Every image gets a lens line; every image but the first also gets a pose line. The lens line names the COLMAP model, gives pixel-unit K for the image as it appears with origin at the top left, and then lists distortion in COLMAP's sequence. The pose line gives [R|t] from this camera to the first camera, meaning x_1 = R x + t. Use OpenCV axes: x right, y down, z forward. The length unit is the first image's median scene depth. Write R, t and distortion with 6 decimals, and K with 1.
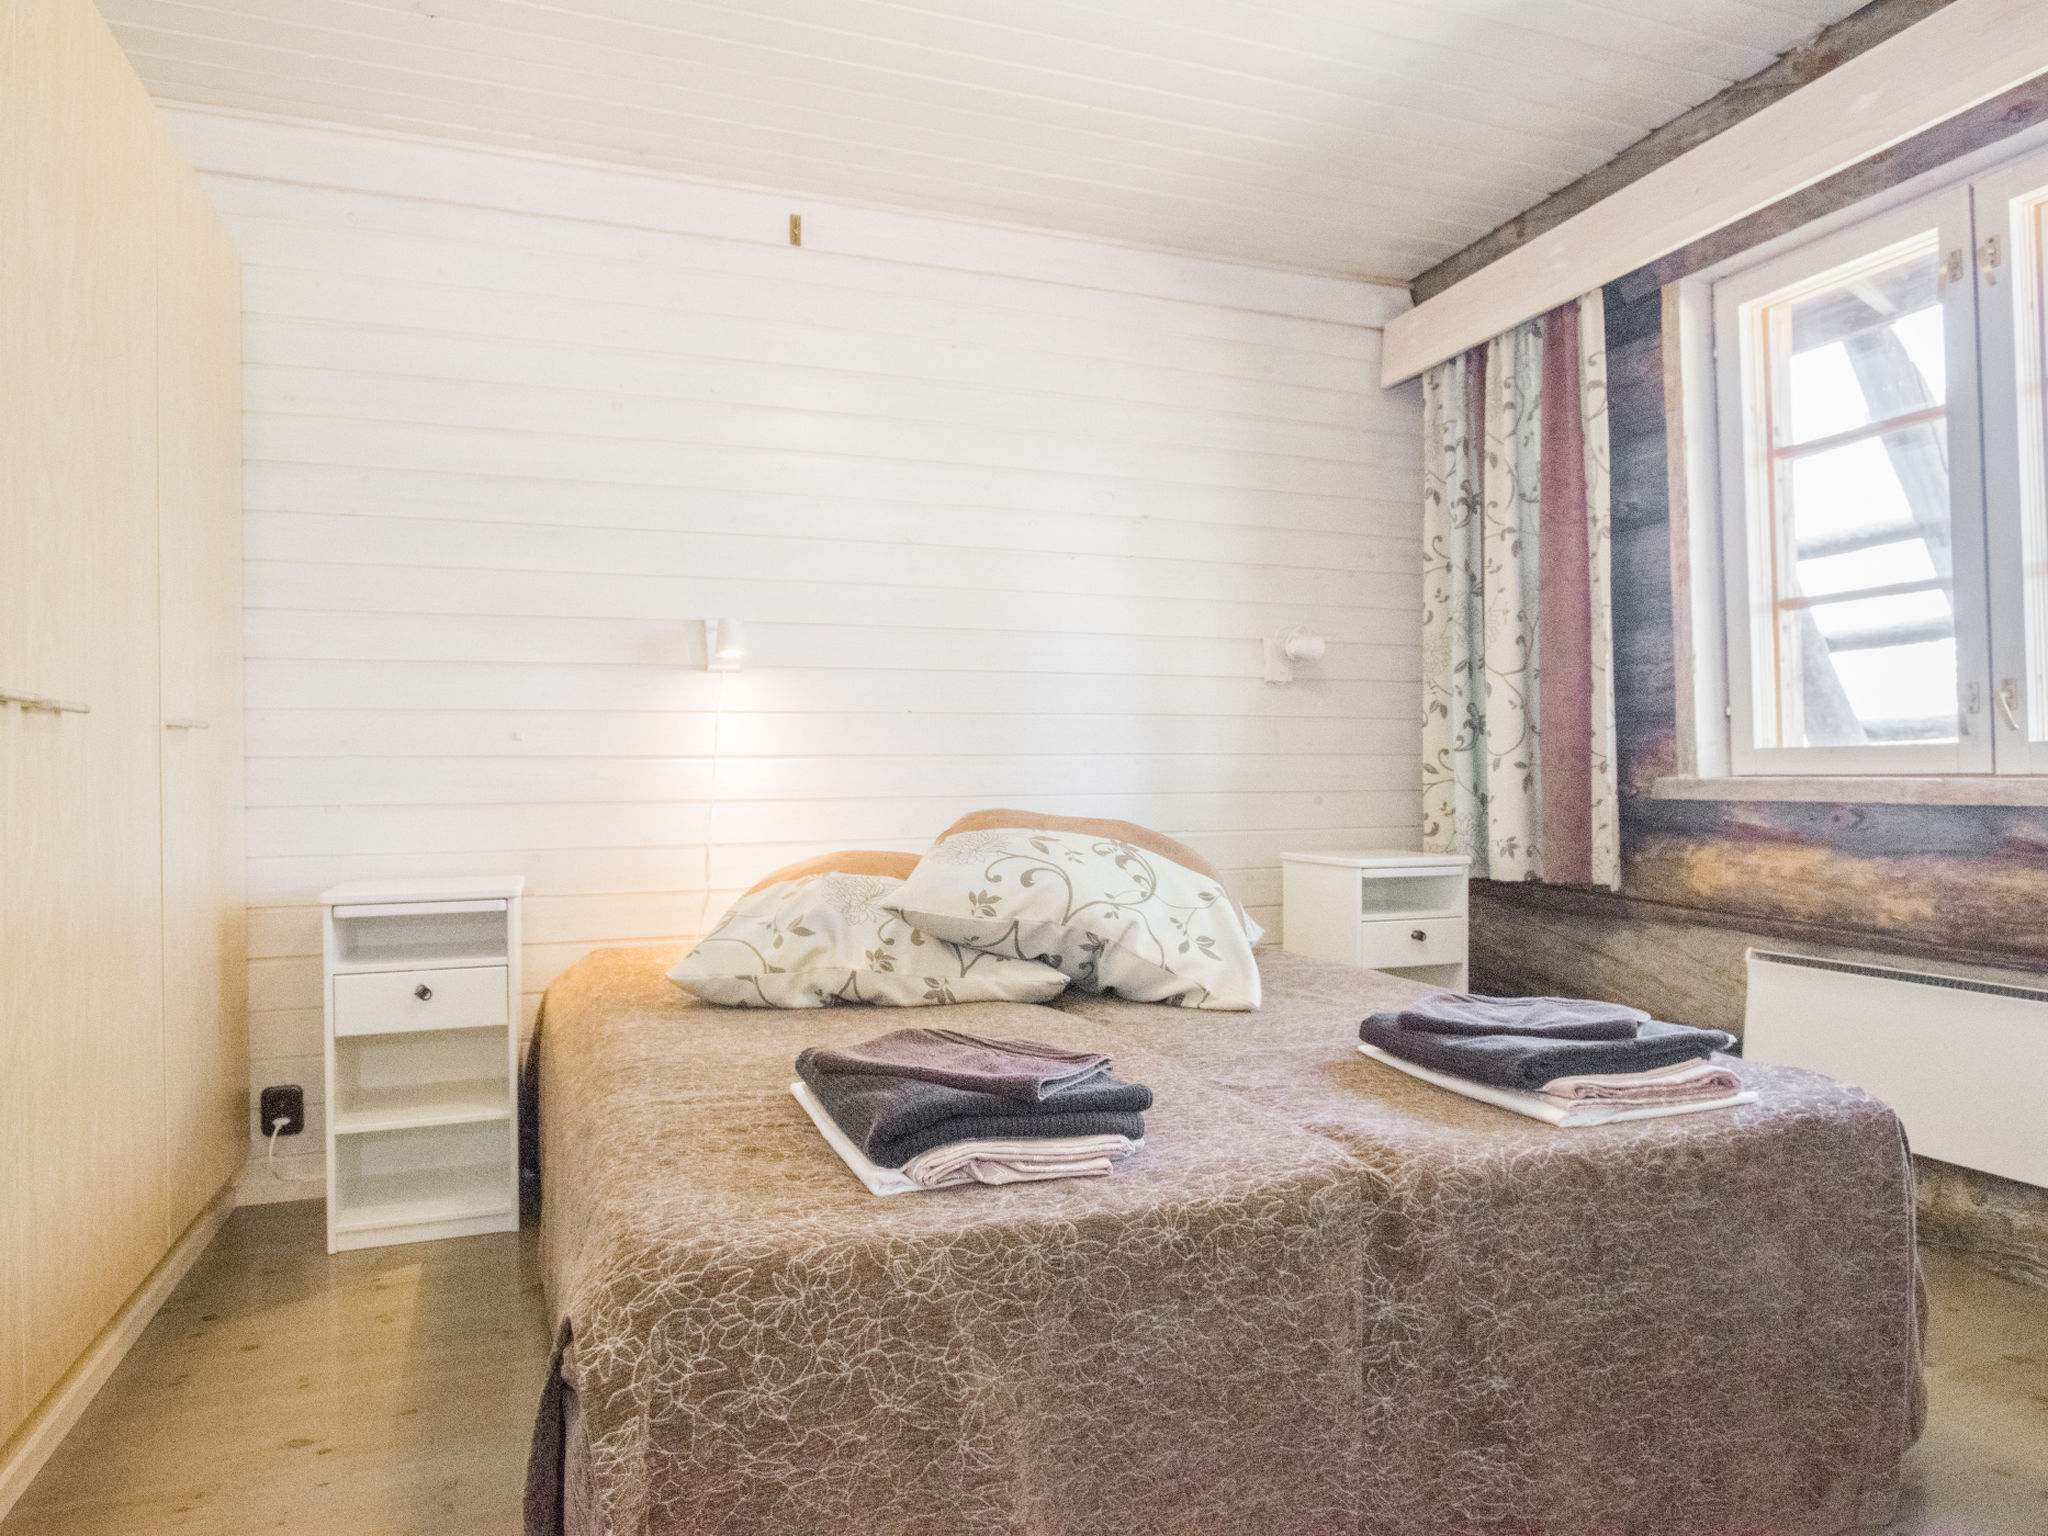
lens RADIAL K [[1258.6, 0, 1028.4], [0, 1258.6, 767.8], [0, 0, 1]] dist [-0.010218, -0.000944]
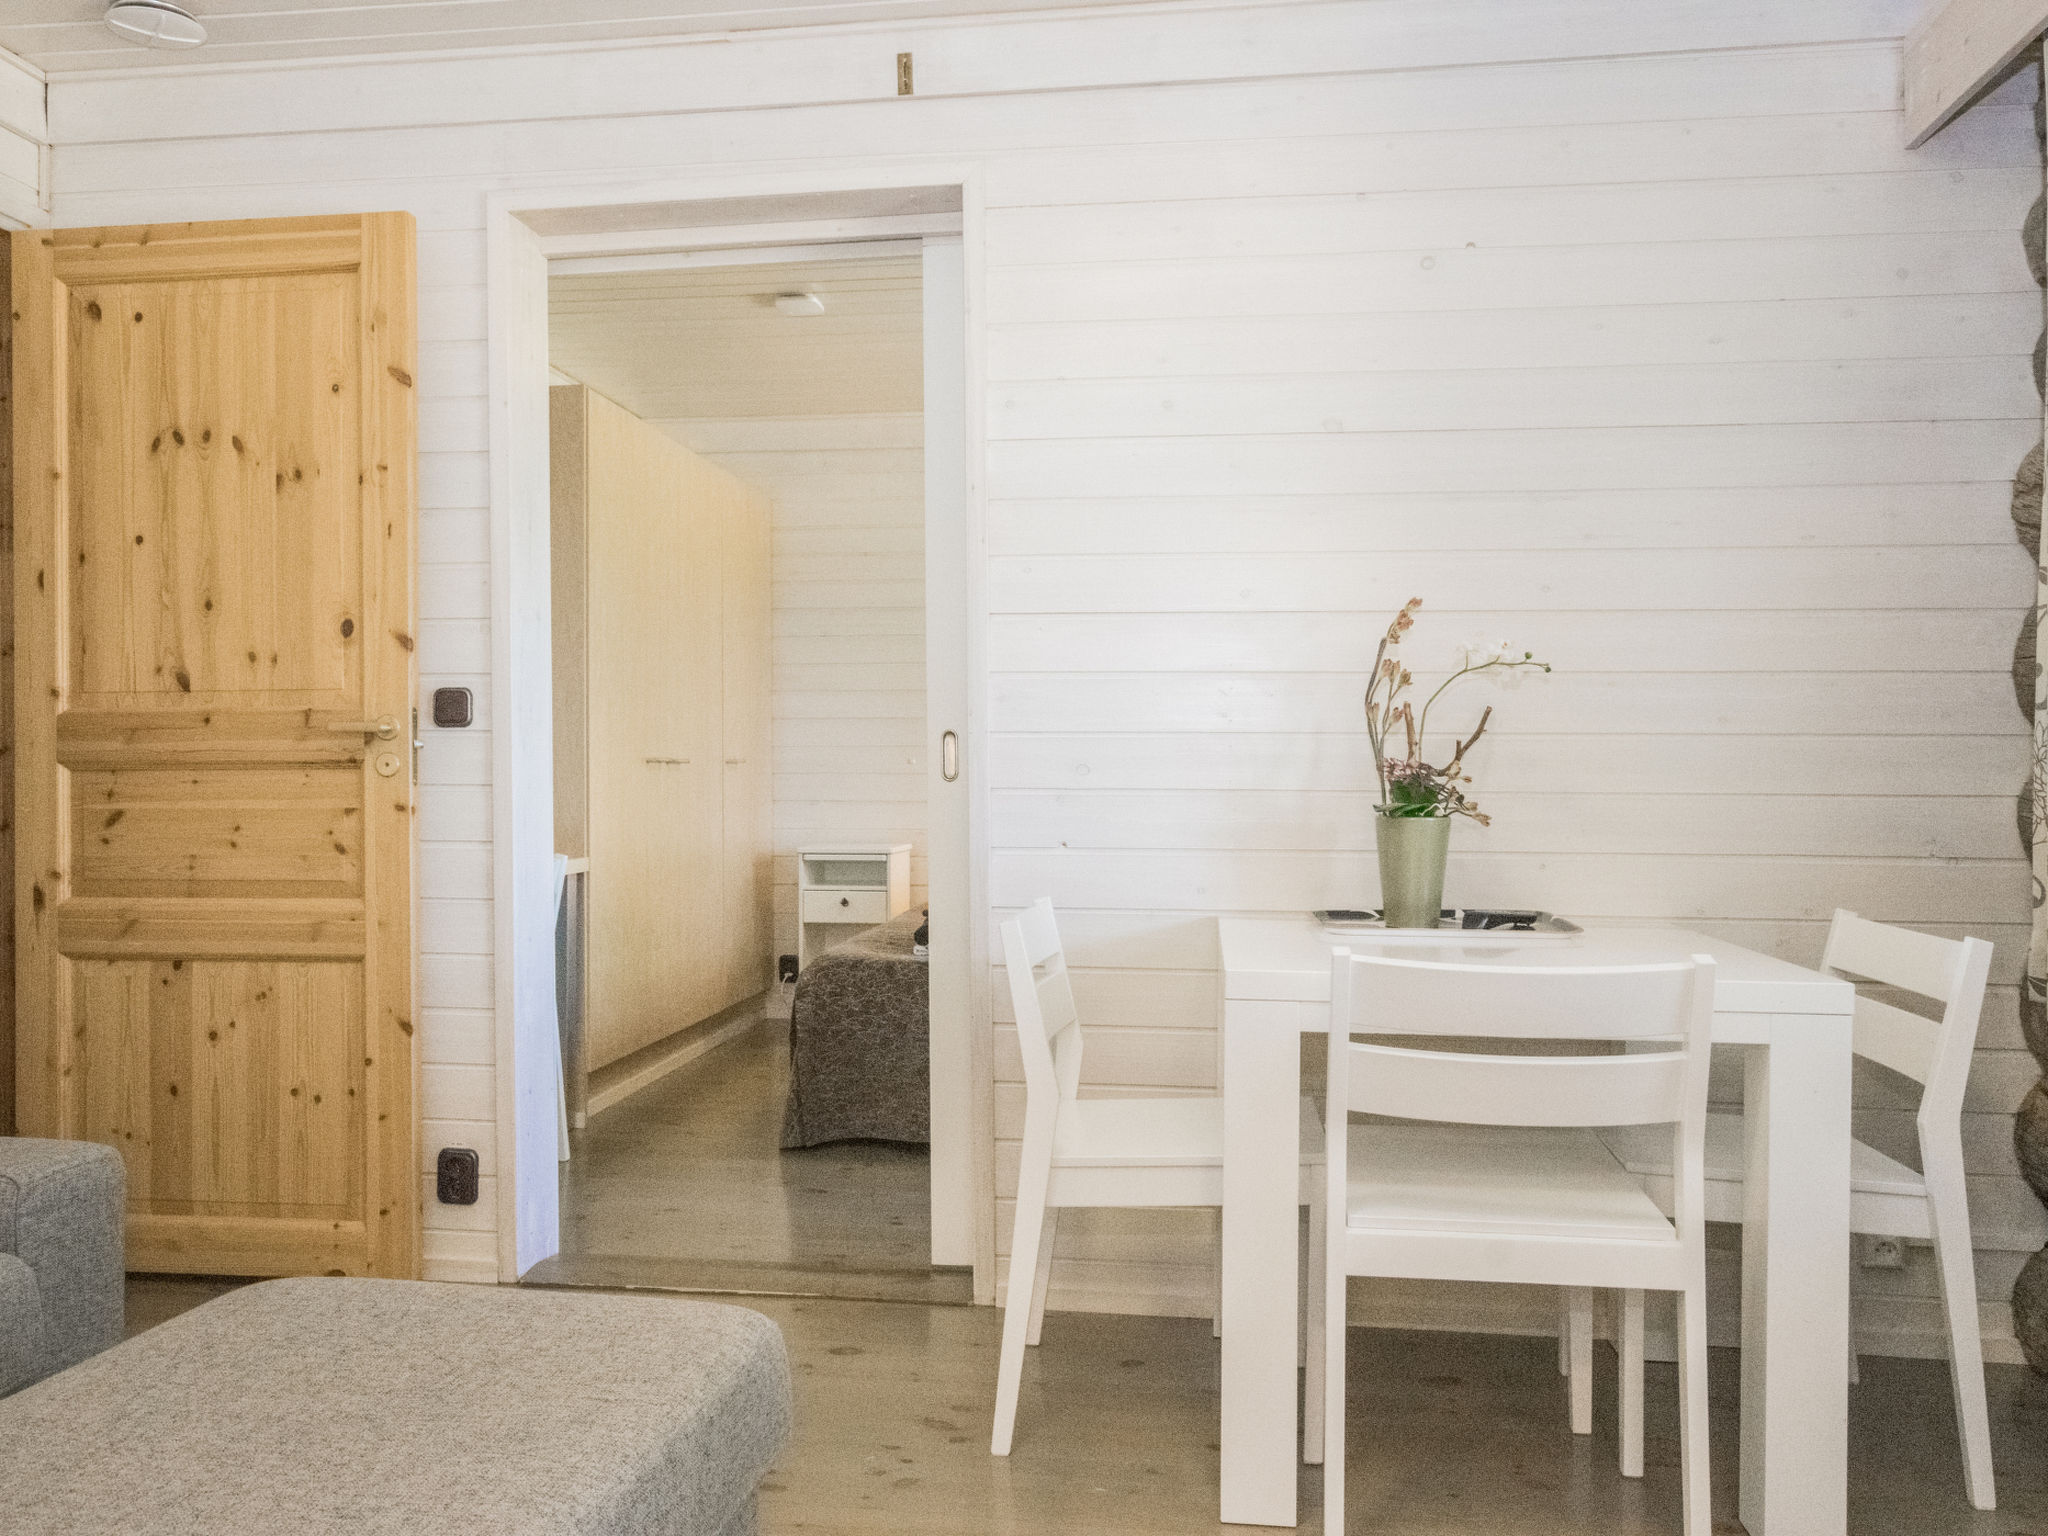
lens RADIAL K [[1497.9, 0, 1020.3], [0, 1497.9, 772.3], [0, 0, 1]] dist [0.005996, 0.001554]
pose [[0.890957, 0.013690, -0.453881, 0.757660], [-0.009340, 0.999886, 0.011824, -0.042885], [0.453991, -0.006296, 0.890984, -0.863268]]
